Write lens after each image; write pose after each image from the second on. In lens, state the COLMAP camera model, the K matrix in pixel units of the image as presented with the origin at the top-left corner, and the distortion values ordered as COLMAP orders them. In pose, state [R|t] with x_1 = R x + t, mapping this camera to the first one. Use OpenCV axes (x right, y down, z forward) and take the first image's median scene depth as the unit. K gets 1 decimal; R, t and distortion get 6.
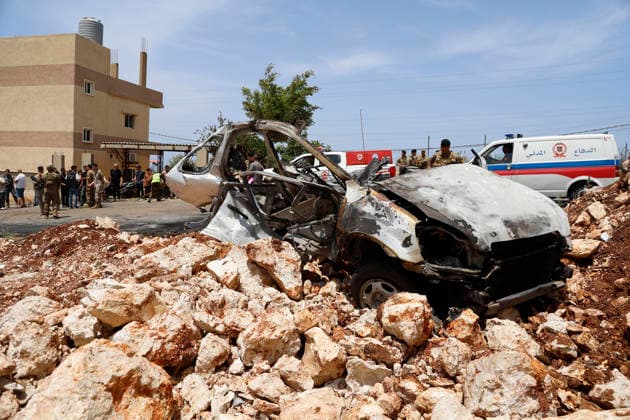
lens RADIAL K [[420.7, 0, 315.8], [0, 420.7, 209.4], [0, 0, 1]] dist [-0.108809, 0.017158]
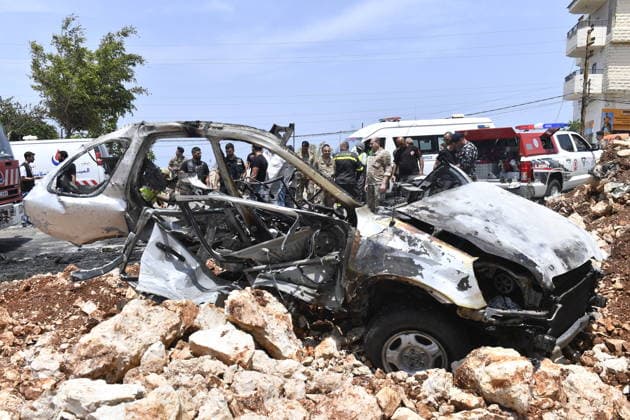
lens RADIAL K [[559.0, 0, 315.8], [0, 559.0, 212.4], [0, 0, 1]] dist [0.009880, -0.007024]
pose [[0.934952, -0.041426, 0.352349, -0.386244], [0.043479, 0.999052, 0.002090, -0.069547], [-0.352101, 0.013366, 0.935867, 0.057709]]
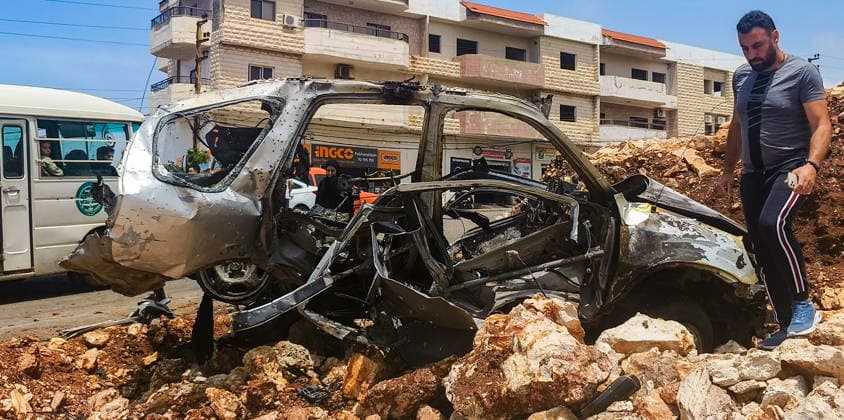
lens RADIAL K [[910.3, 0, 460.8], [0, 910.3, 195.6], [0, 0, 1]] dist [0.042165, 0.000000]
pose [[0.391218, 0.006407, 0.920276, -1.494379], [0.105036, 0.993131, -0.051565, -0.017055], [-0.914284, 0.116835, 0.387858, 0.690349]]
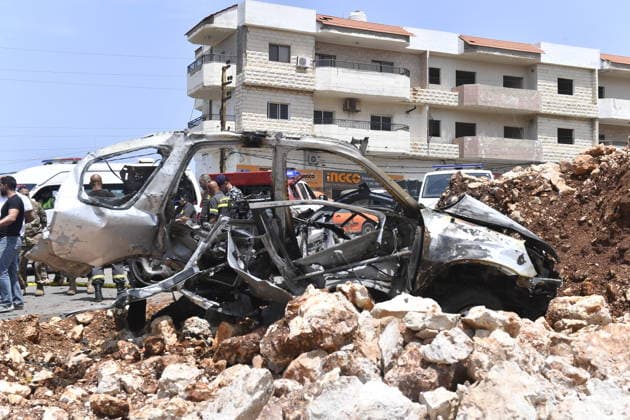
lens RADIAL K [[837.5, 0, 314.8], [0, 837.5, 215.6], [0, 0, 1]] dist [0.120937, 0.000000]
pose [[0.558679, 0.002809, 0.829379, -1.697327], [0.101474, 0.992250, -0.071715, 0.058011], [-0.823153, 0.124226, 0.554064, 0.176189]]
